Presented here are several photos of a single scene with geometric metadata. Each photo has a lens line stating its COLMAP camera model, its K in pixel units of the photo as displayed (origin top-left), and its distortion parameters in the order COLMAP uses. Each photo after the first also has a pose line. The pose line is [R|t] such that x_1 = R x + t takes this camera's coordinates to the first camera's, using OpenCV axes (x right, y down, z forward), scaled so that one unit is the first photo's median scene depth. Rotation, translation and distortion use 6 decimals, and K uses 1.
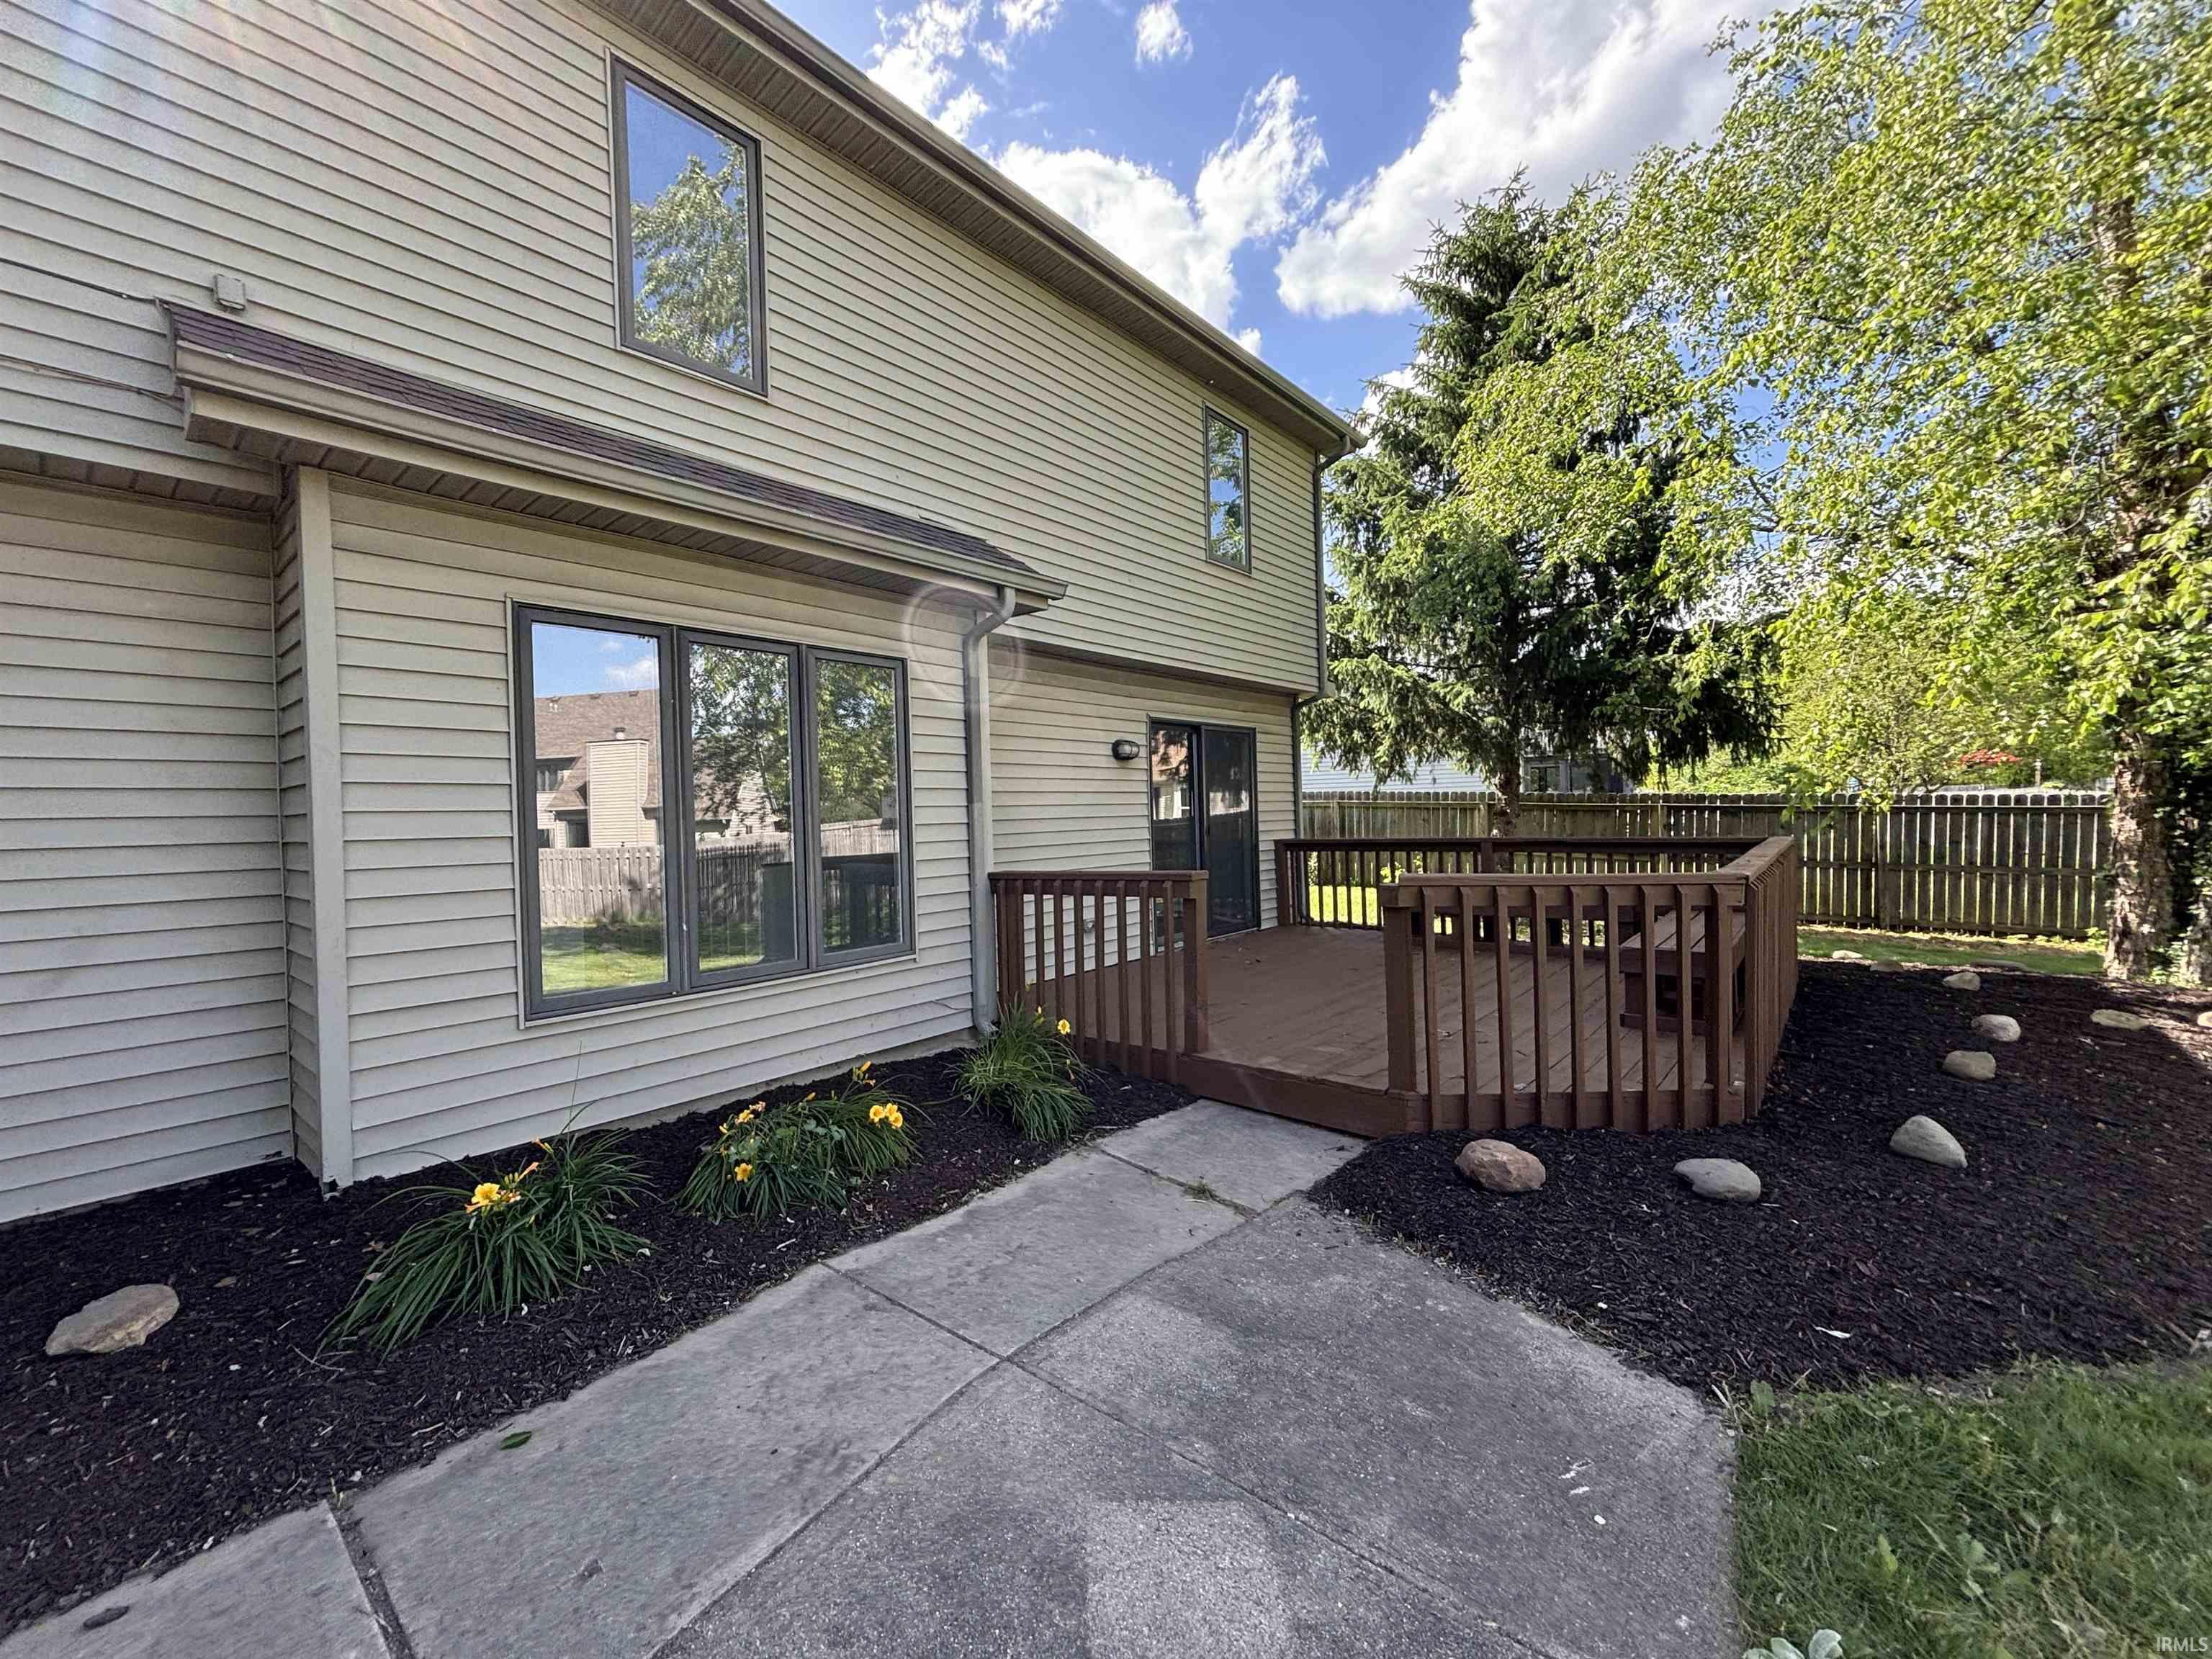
lens RADIAL K [[895.3, 0, 1121.2], [0, 895.3, 820.9], [0, 0, 1]] dist [0.006388, -0.001081]
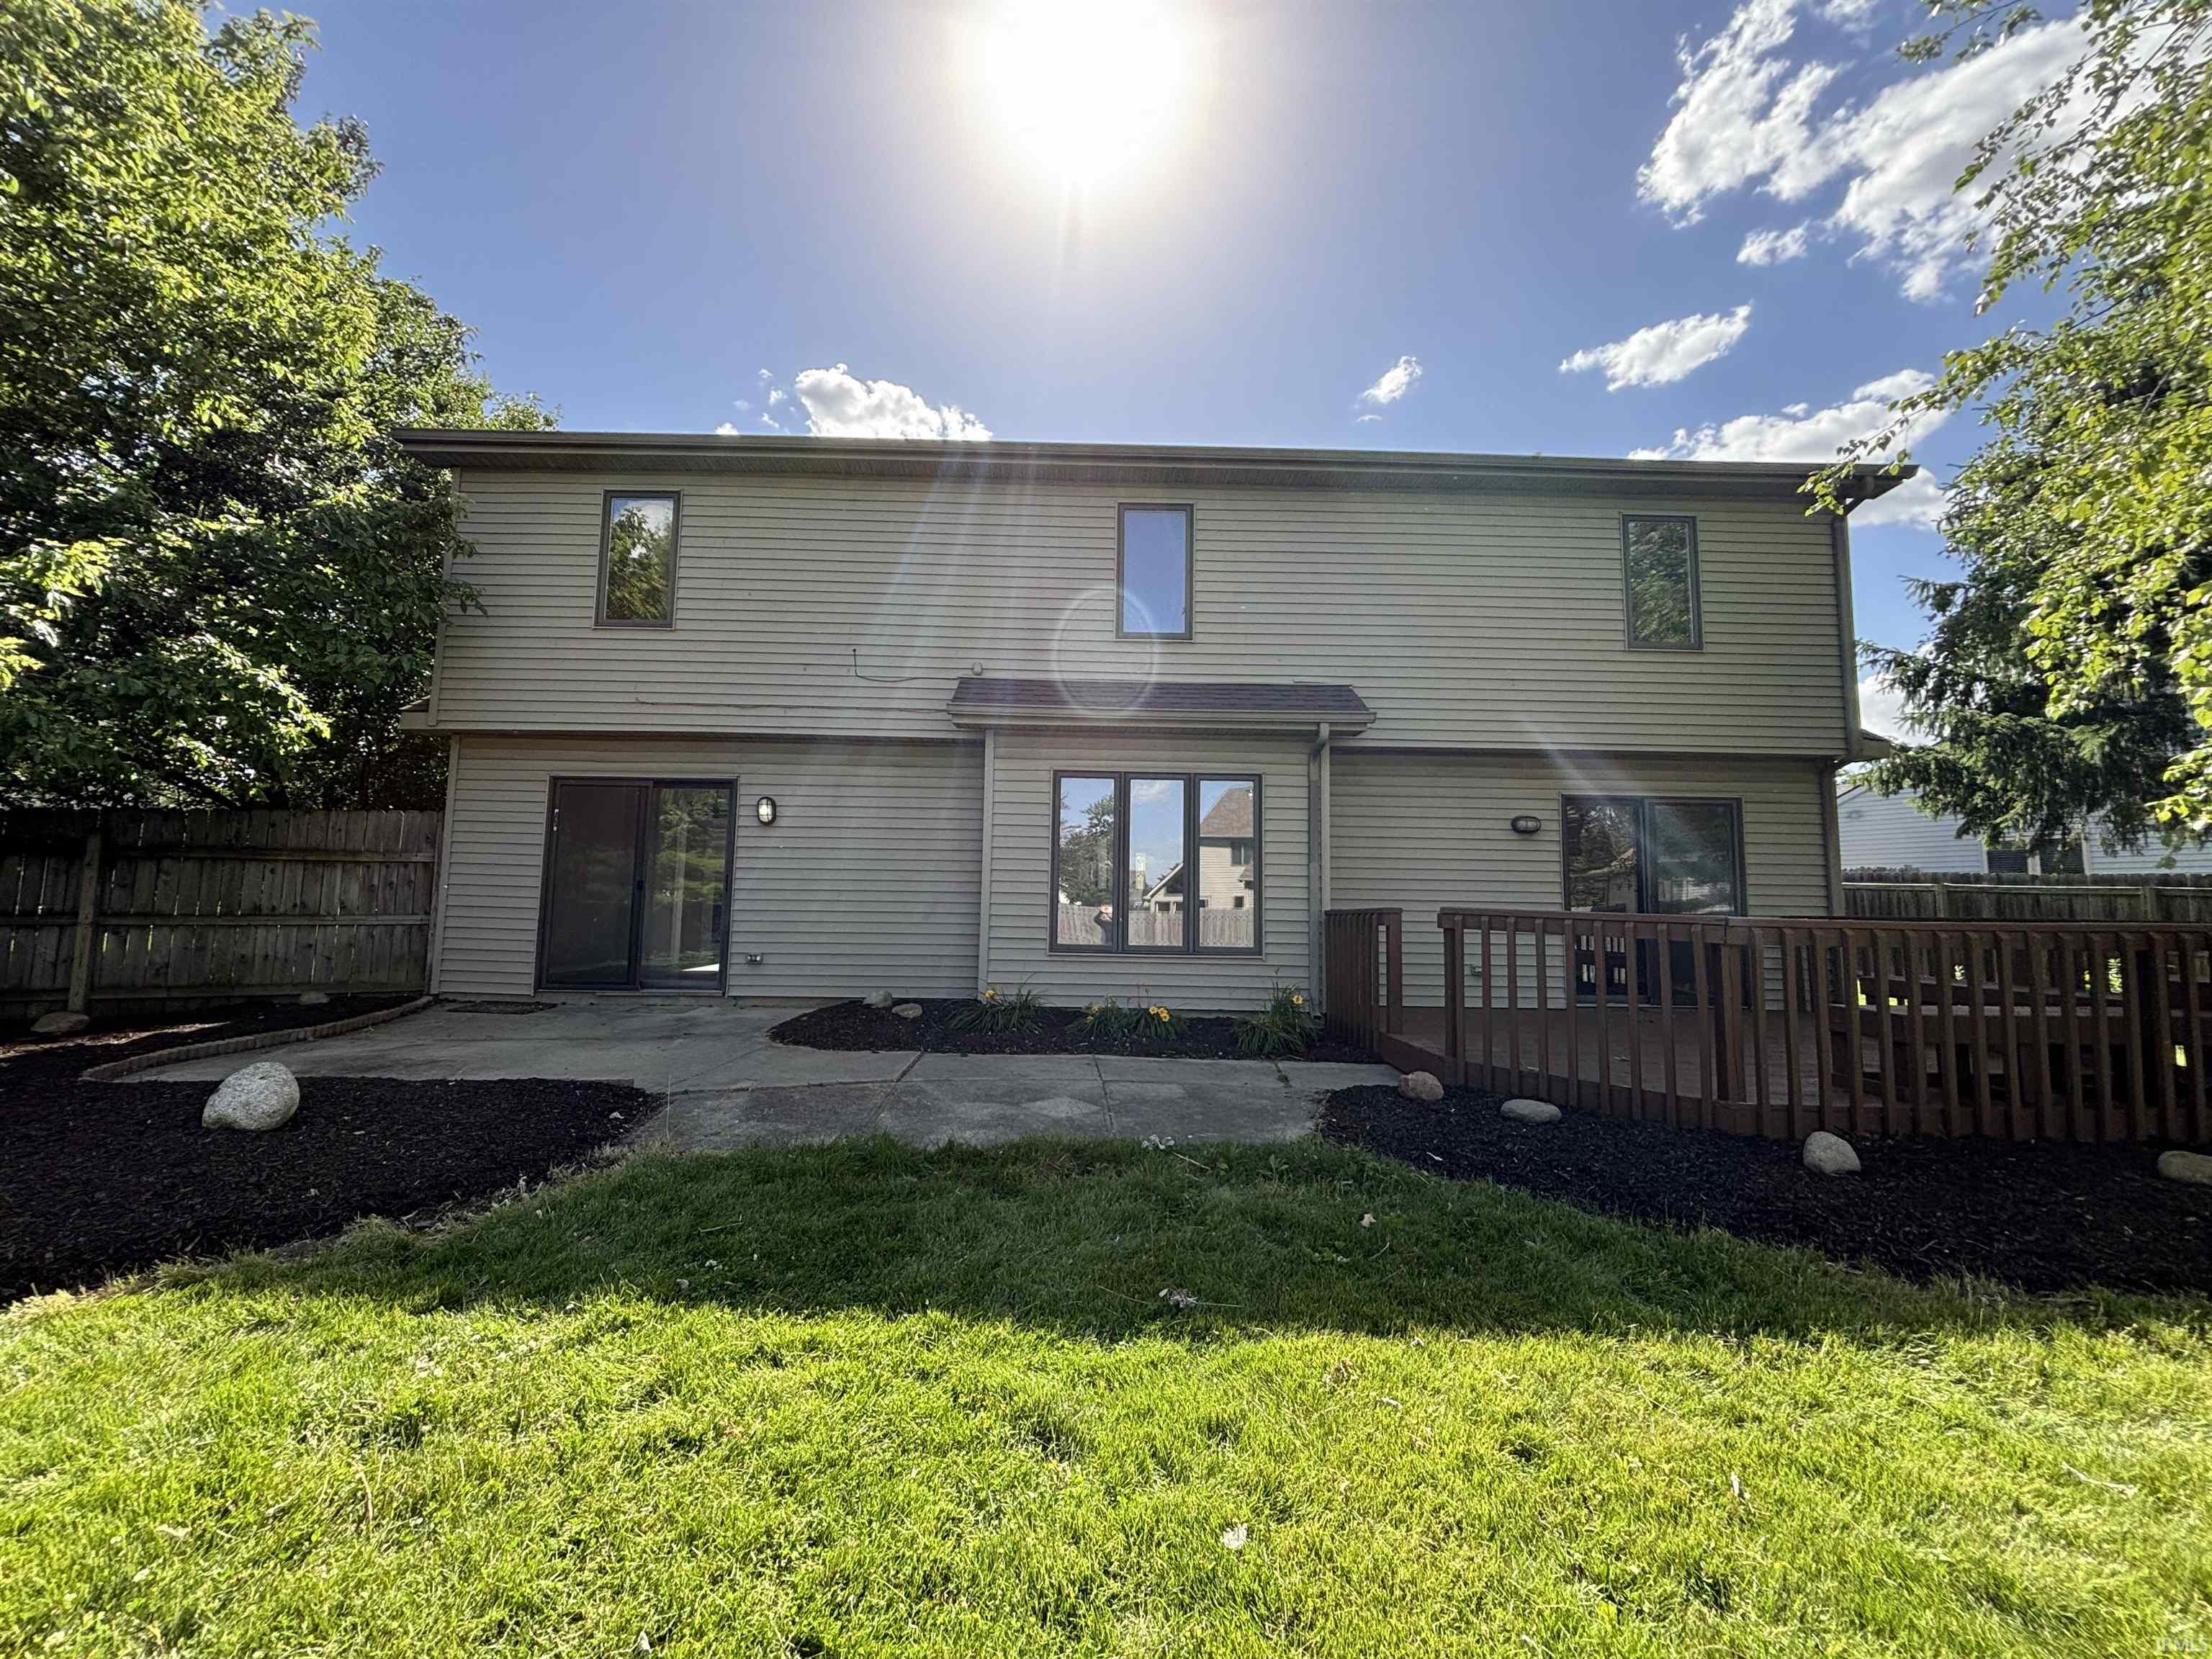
lens RADIAL K [[895.3, 0, 1094.4], [0, 895.3, 829.7], [0, 0, 1]] dist [0.006388, -0.001081]
pose [[0.650501, -0.039060, -0.758500, 0.697299], [-0.036970, 0.995864, -0.082990, 0.059153], [0.758605, 0.082027, 0.646367, -0.242229]]
